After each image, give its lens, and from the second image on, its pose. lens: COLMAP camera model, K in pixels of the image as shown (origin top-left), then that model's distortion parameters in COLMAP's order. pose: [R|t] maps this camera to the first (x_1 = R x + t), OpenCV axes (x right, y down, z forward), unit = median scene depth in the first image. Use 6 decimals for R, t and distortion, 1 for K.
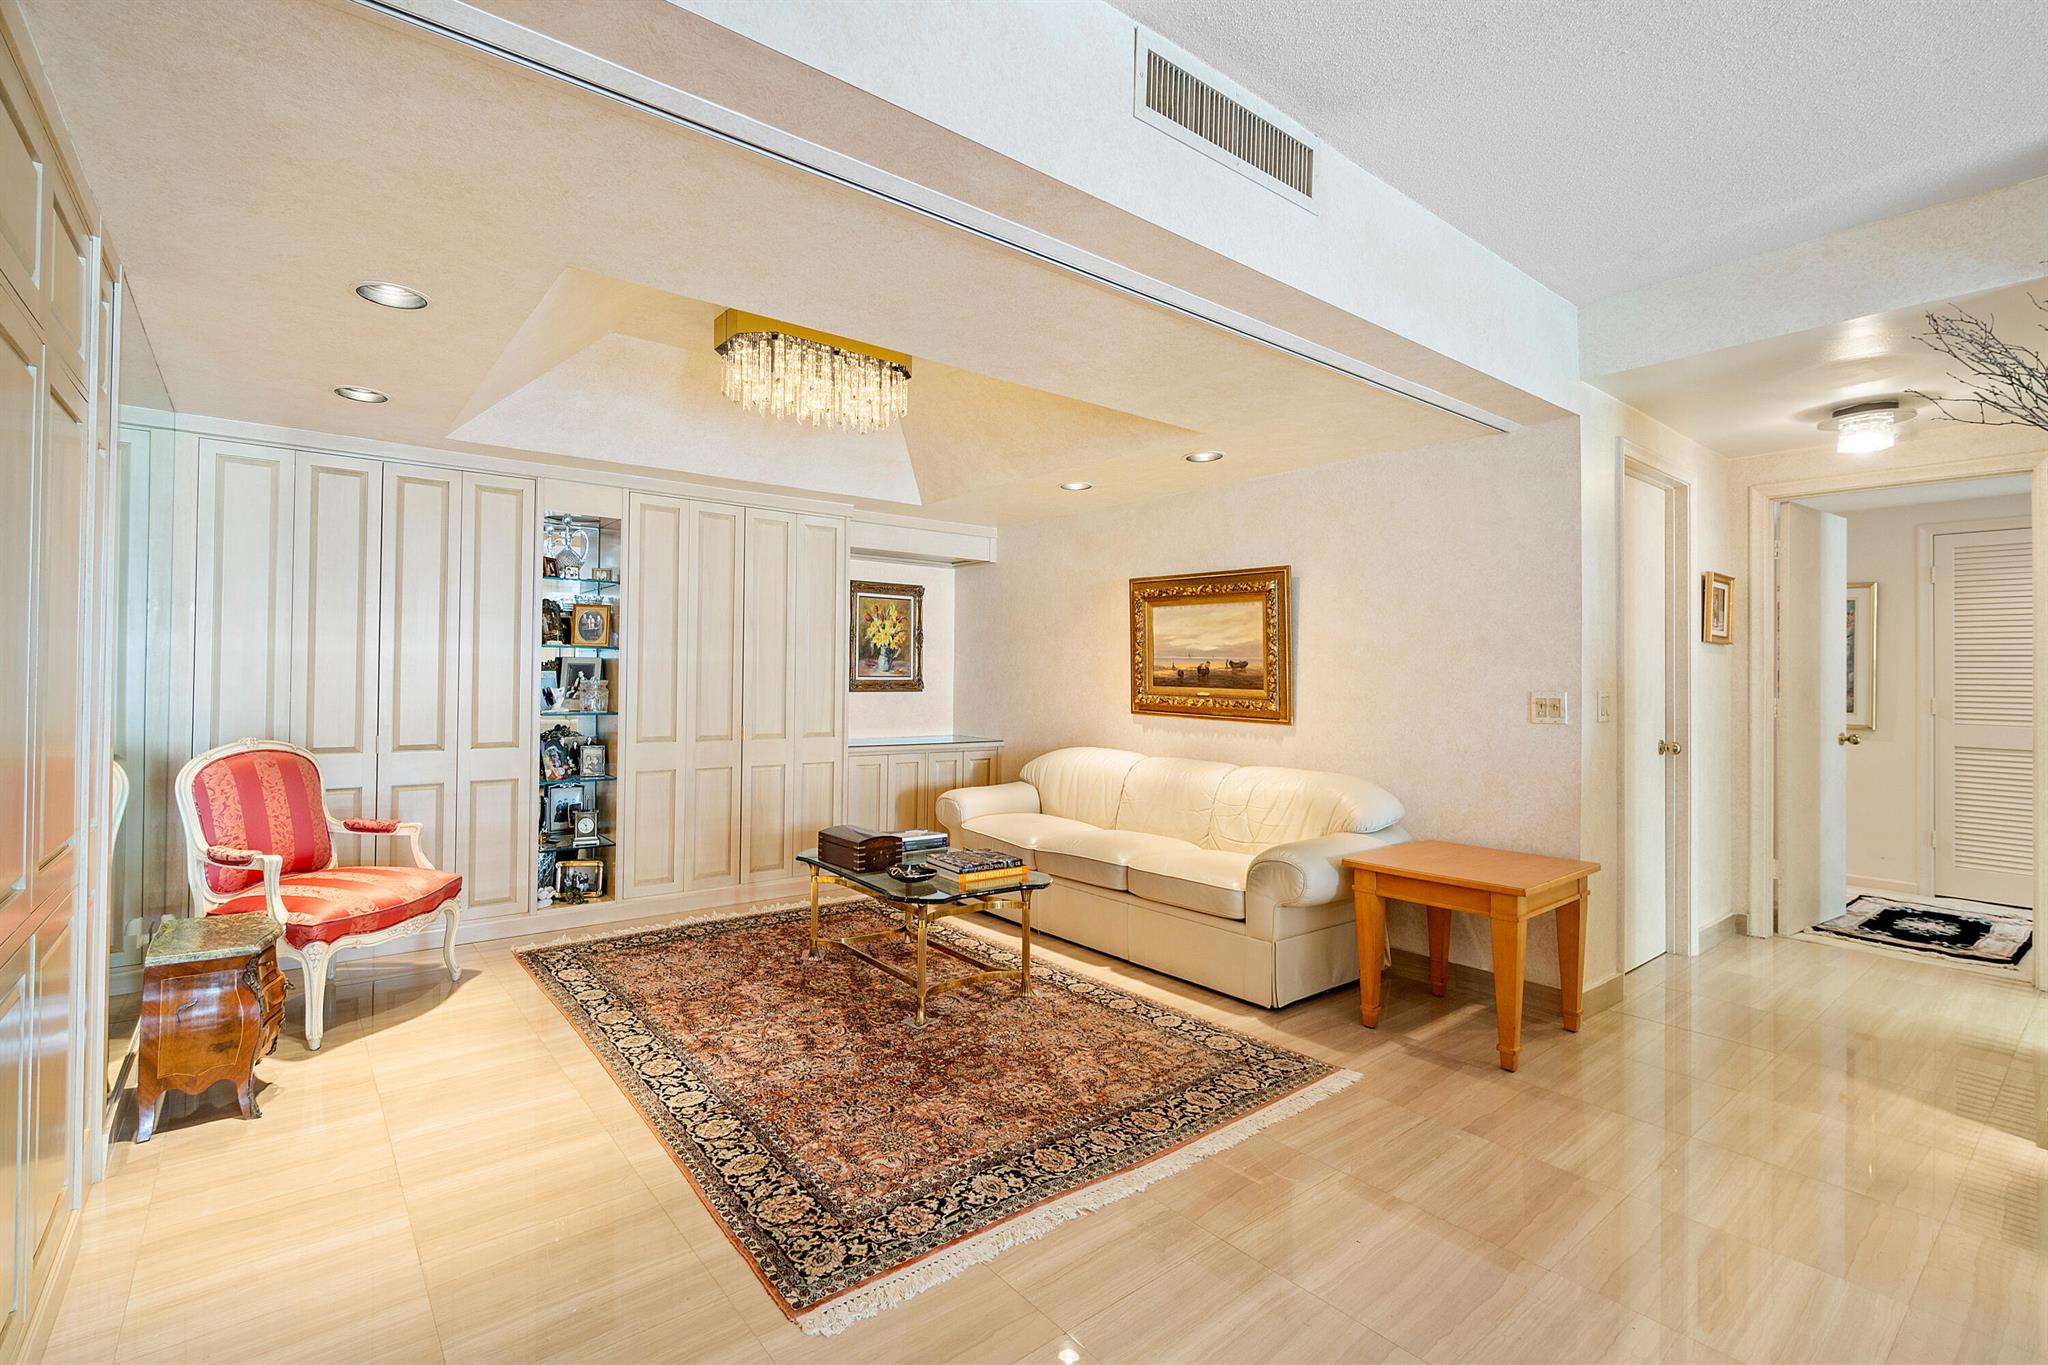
lens RADIAL K [[906.1, 0, 954.6], [0, 906.1, 667.6], [0, 0, 1]] dist [-0.005460, 0.003360]
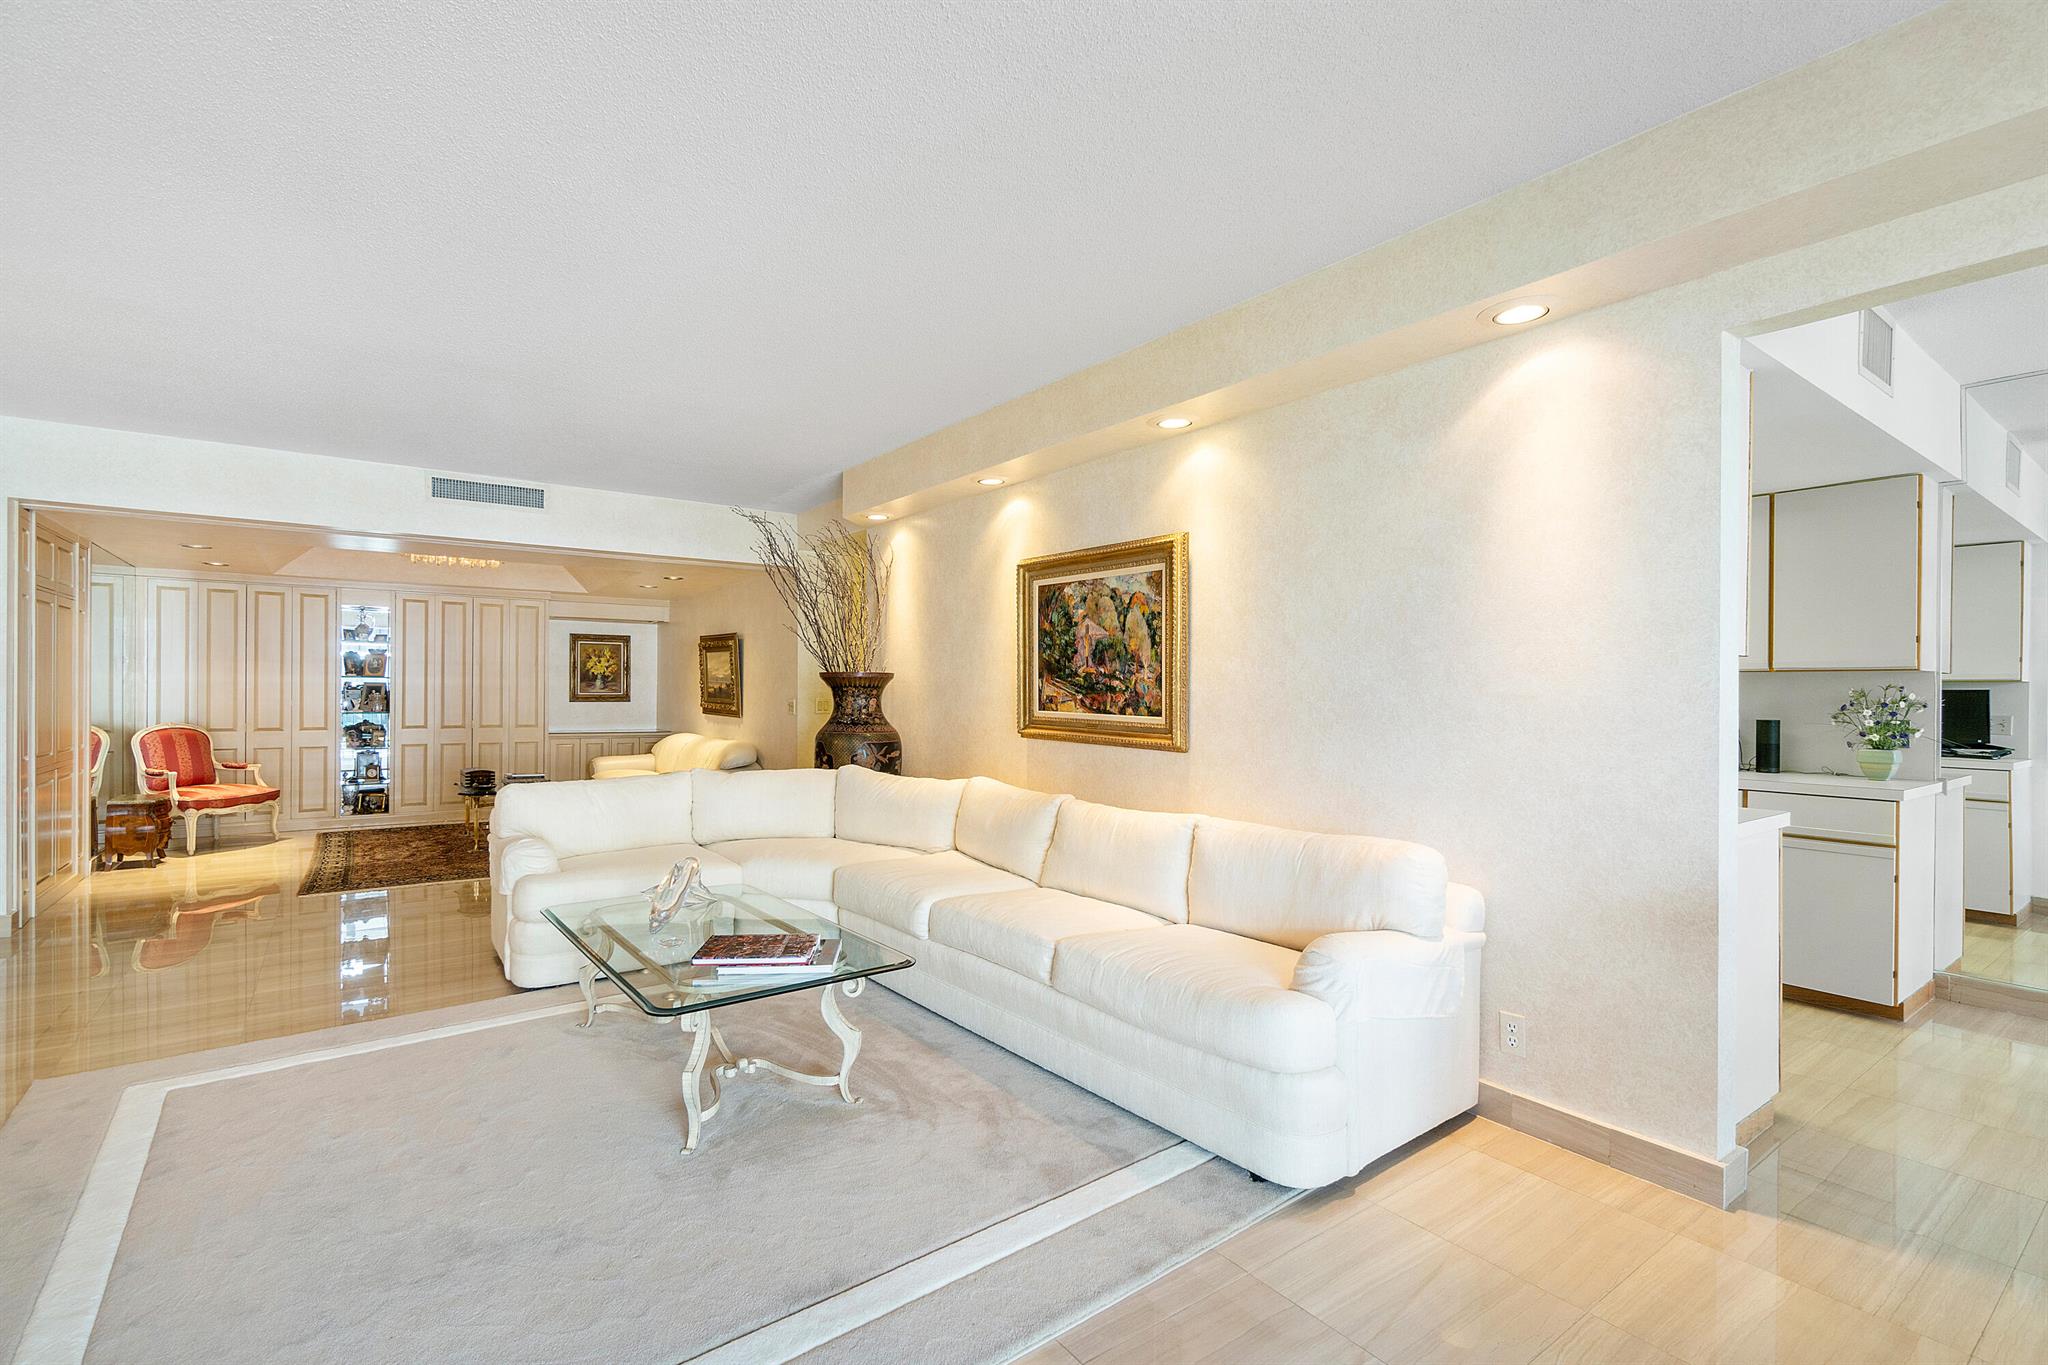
lens RADIAL K [[906.1, 0, 1006.1], [0, 906.1, 691.8], [0, 0, 1]] dist [-0.005460, 0.003360]
pose [[0.999996, -0.002708, 0.000059, 0.944525], [0.002707, 0.999952, 0.009379, -0.006981], [-0.000085, -0.009379, 0.999956, -0.898023]]
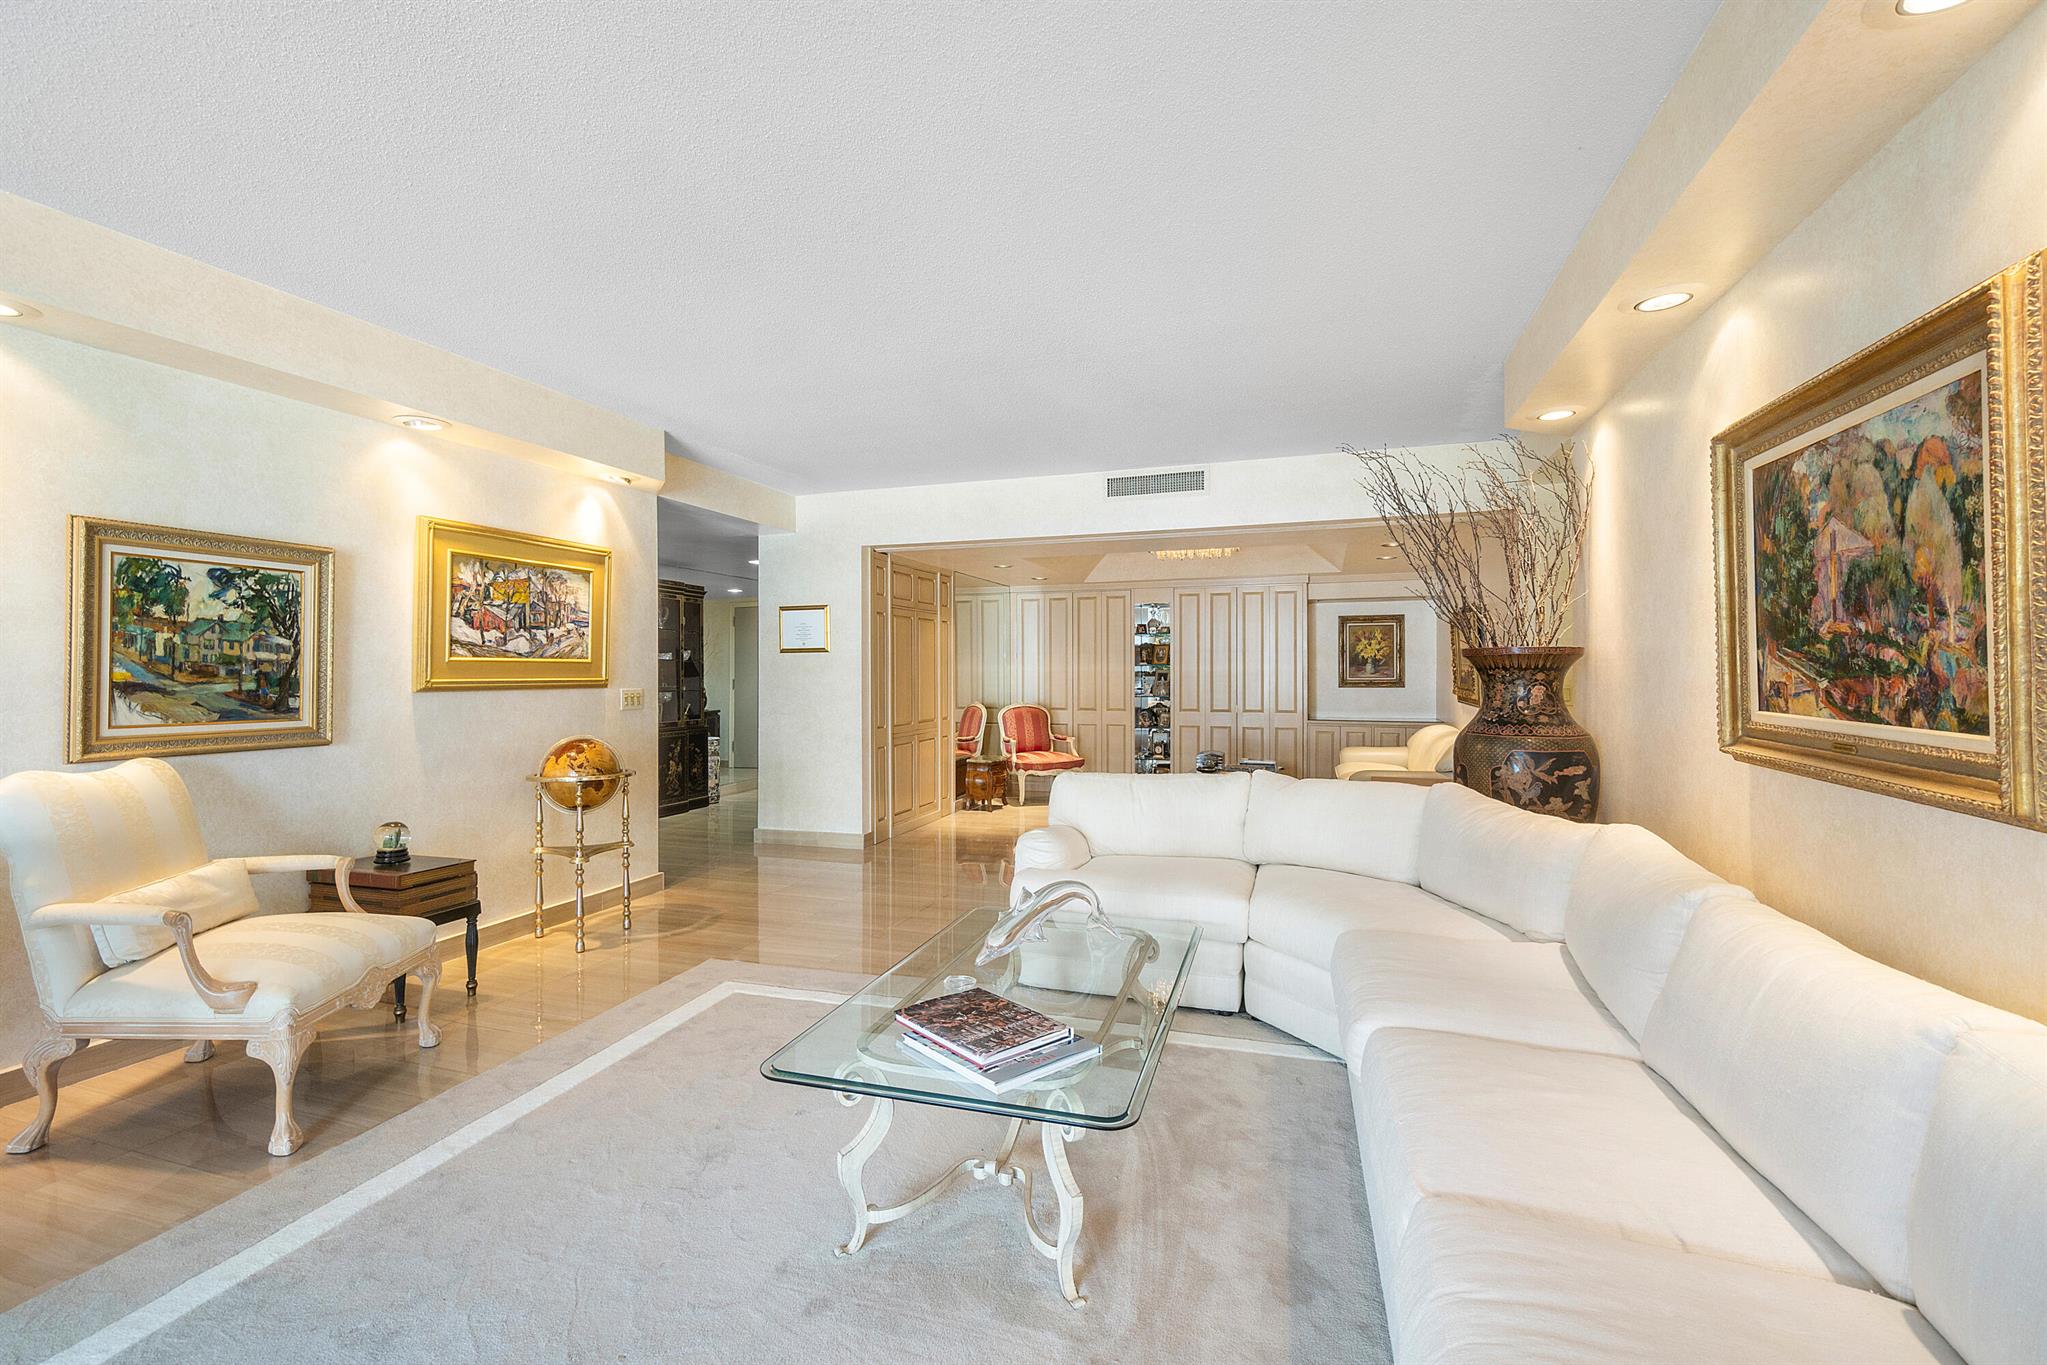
lens RADIAL K [[905.7, 0, 1009.5], [0, 905.7, 667.6], [0, 0, 1]] dist [-0.005460, 0.003360]
pose [[0.573811, -0.016619, -0.818819, 1.177410], [0.015546, 0.999835, -0.009398, -0.002725], [0.818840, -0.007337, 0.573974, -0.510048]]
